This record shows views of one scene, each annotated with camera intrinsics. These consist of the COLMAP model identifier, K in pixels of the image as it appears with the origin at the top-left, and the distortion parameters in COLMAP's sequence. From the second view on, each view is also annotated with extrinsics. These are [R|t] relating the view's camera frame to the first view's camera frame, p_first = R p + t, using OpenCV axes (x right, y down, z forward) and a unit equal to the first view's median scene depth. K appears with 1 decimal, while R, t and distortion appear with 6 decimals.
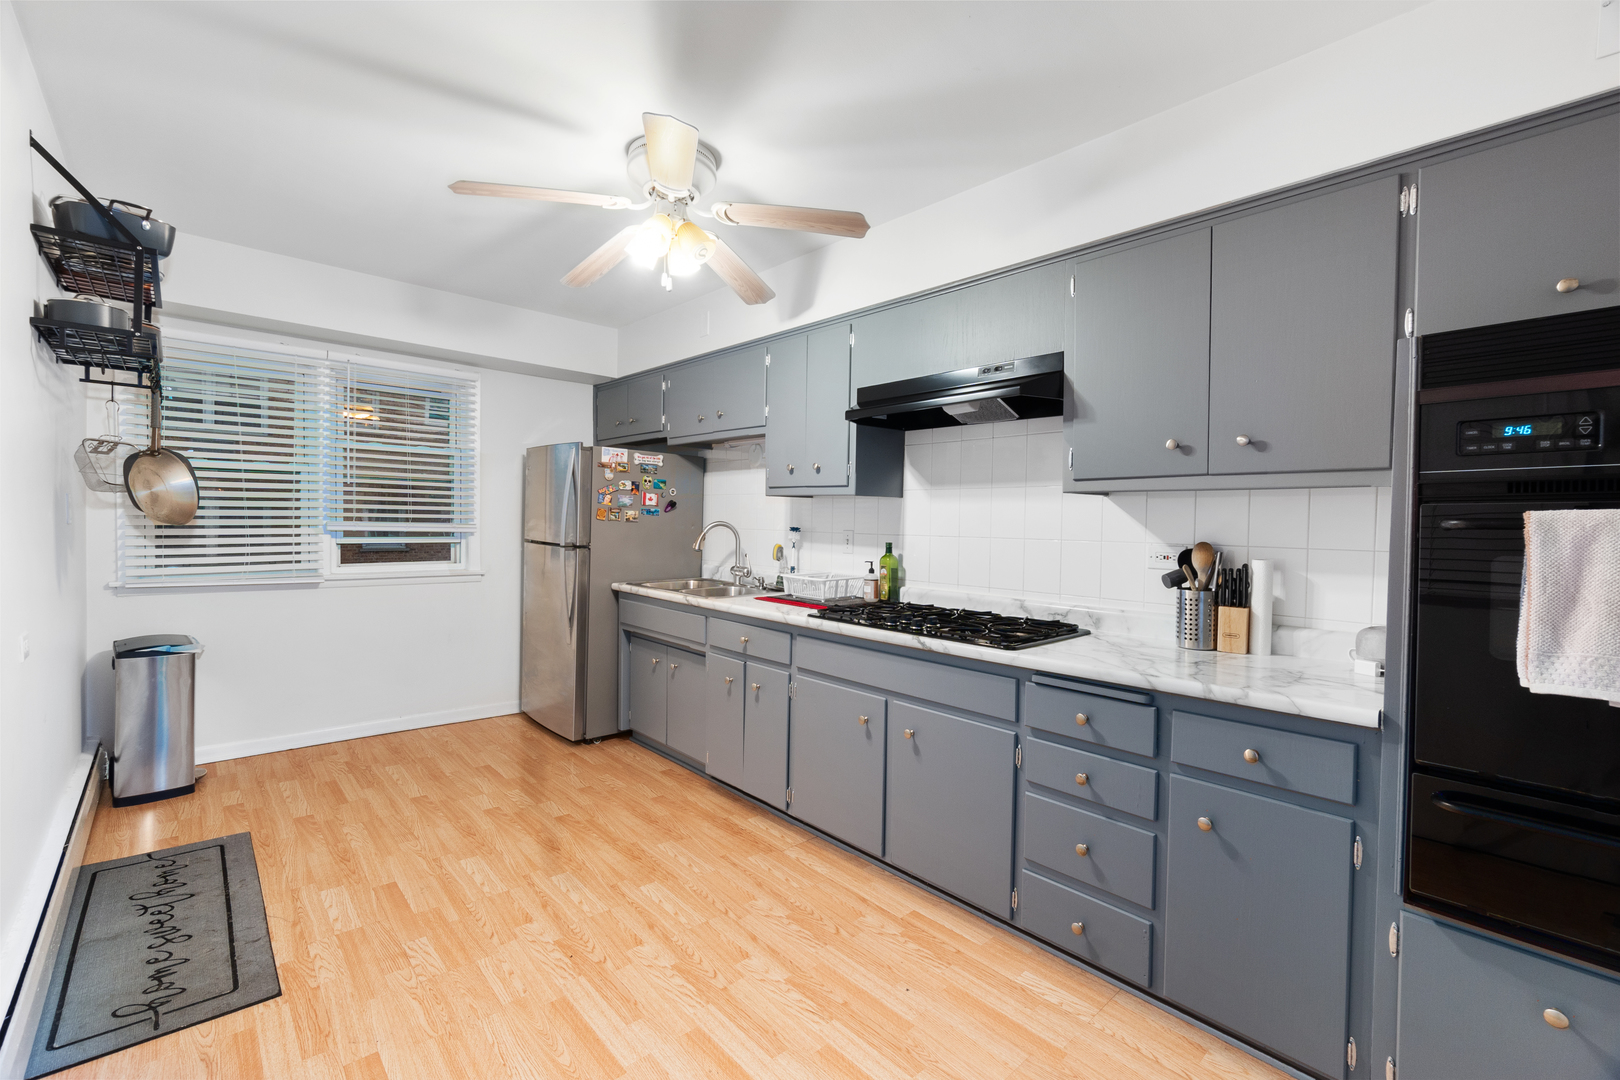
lens RADIAL K [[695.2, 0, 809.9], [0, 695.2, 534.7], [0, 0, 1]] dist [-0.002675, -0.000446]
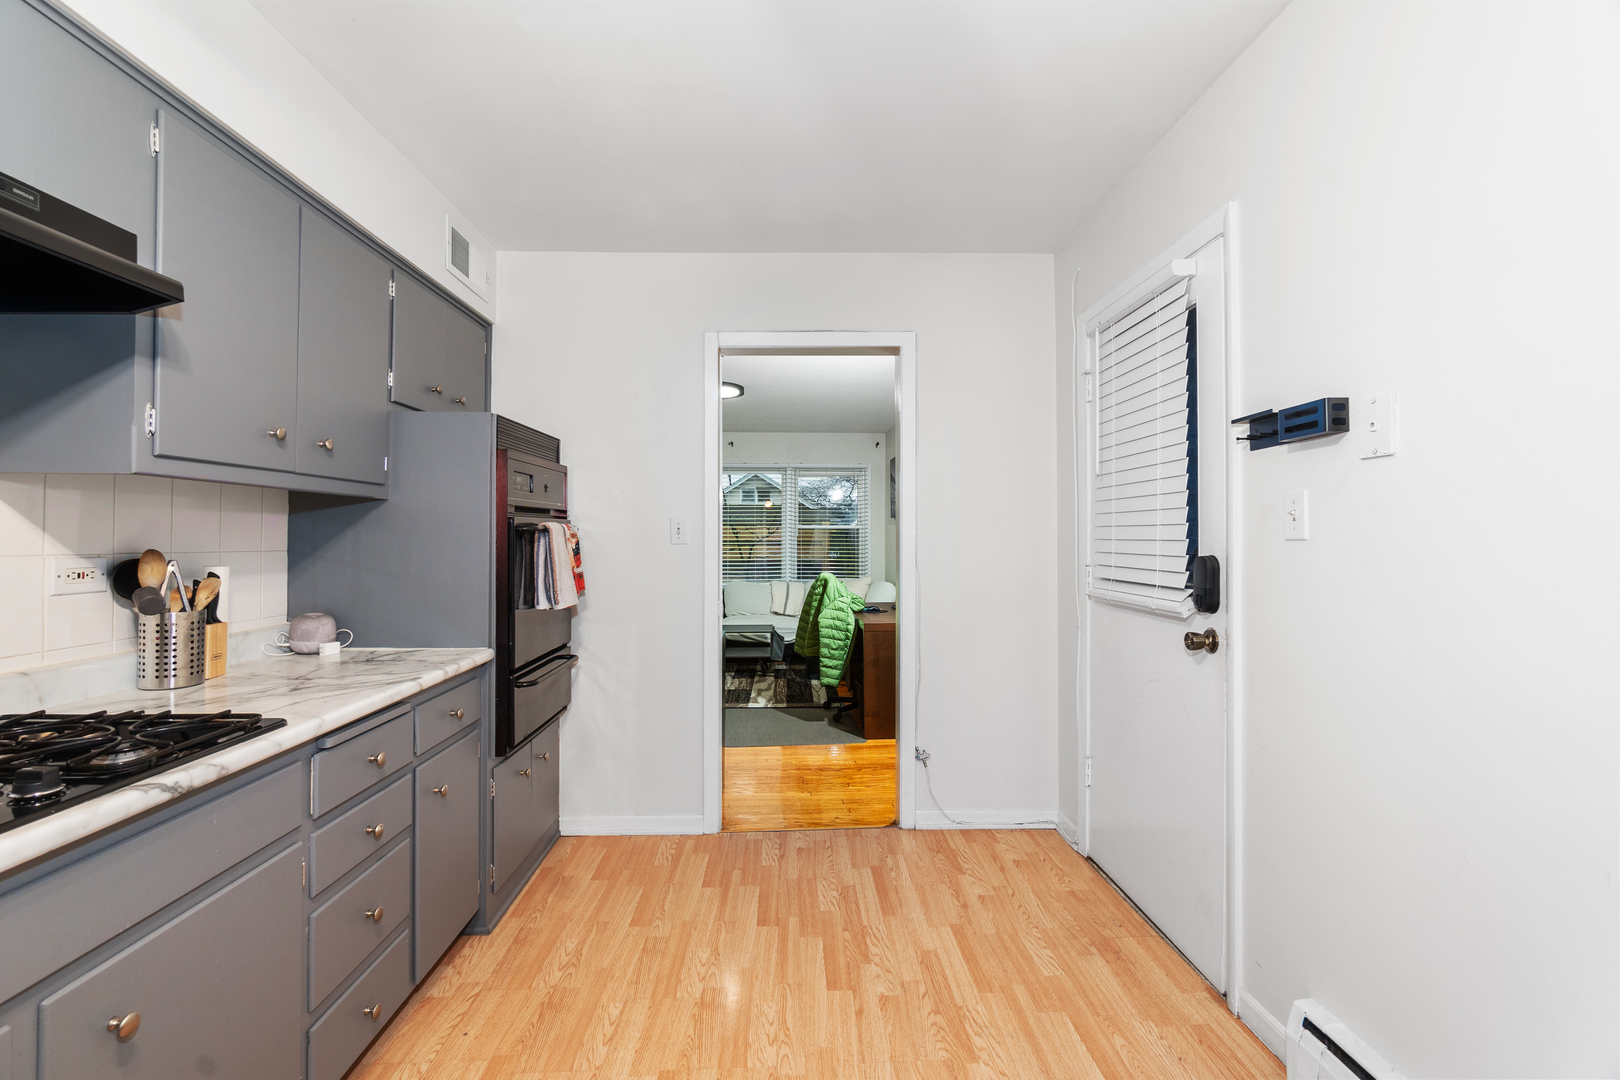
lens RADIAL K [[695.2, 0, 805.6], [0, 695.2, 533.9], [0, 0, 1]] dist [-0.002675, -0.000446]
pose [[-0.755469, -0.013495, 0.655045, -0.555804], [0.001374, 0.999753, 0.022182, -0.025564], [-0.655183, 0.017658, -0.755264, 1.305448]]
